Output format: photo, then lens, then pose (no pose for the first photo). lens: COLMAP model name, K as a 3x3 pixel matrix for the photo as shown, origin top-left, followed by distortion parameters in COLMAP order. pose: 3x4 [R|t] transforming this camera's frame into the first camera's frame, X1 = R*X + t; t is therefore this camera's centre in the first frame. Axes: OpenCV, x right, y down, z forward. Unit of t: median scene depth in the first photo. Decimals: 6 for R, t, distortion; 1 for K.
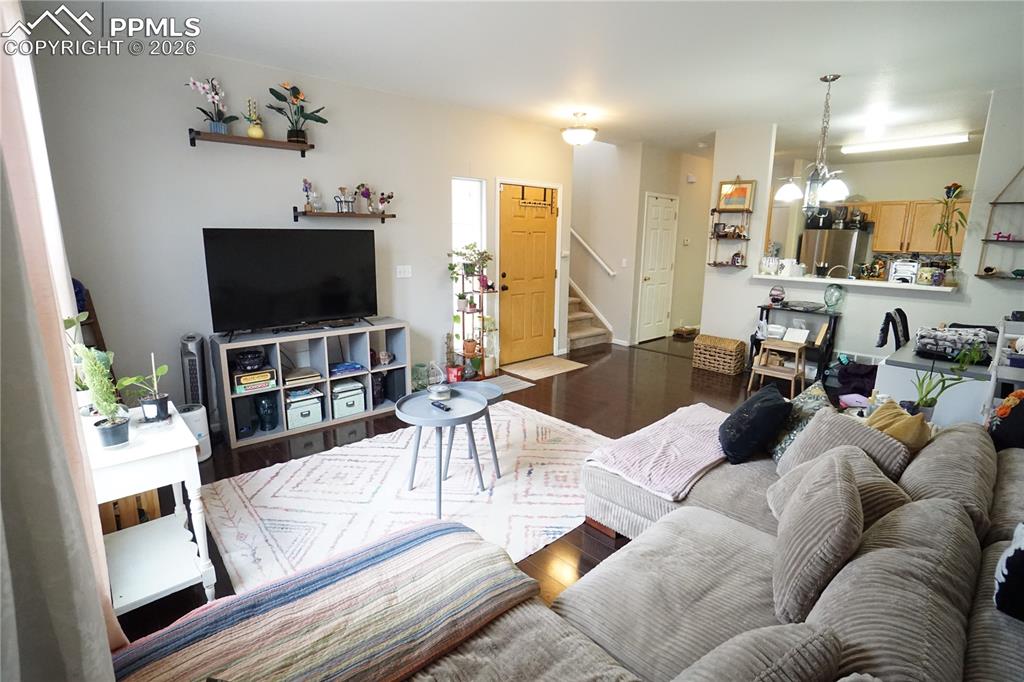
lens RADIAL K [[482.7, 0, 506.3], [0, 482.7, 338.5], [0, 0, 1]] dist [-0.051917, 0.000589]
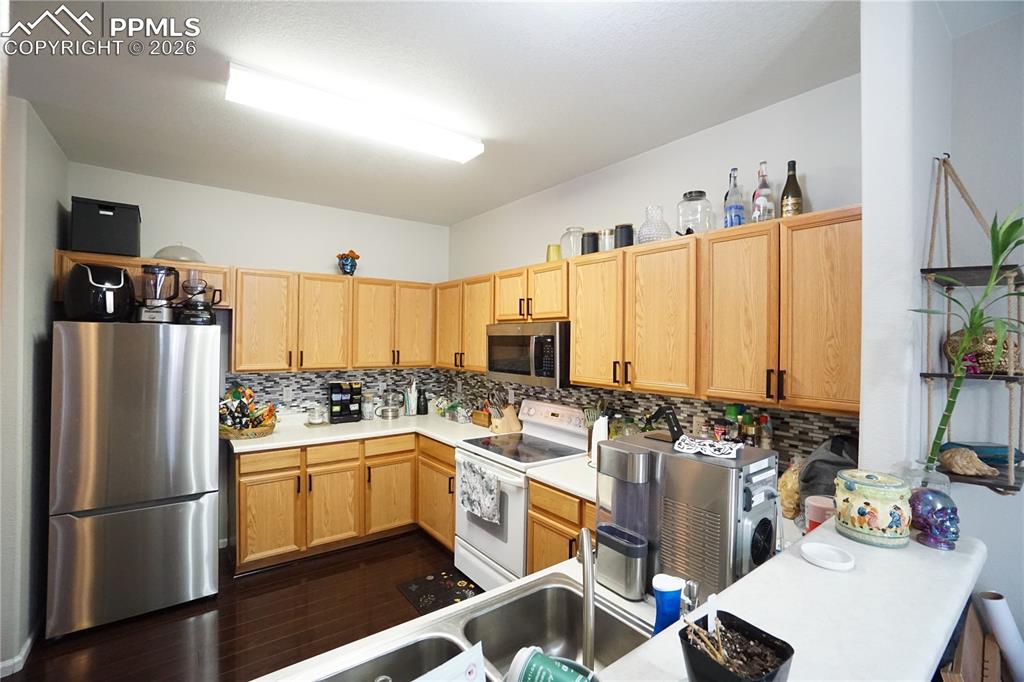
lens RADIAL K [[451.8, 0, 508.5], [0, 451.8, 338.0], [0, 0, 1]] dist [-0.064519, 0.023967]
pose [[0.089129, -0.003637, 0.996013, 0.497681], [0.189800, 0.981731, -0.013400, -0.217497], [-0.977769, 0.190237, 0.088191, 0.929253]]
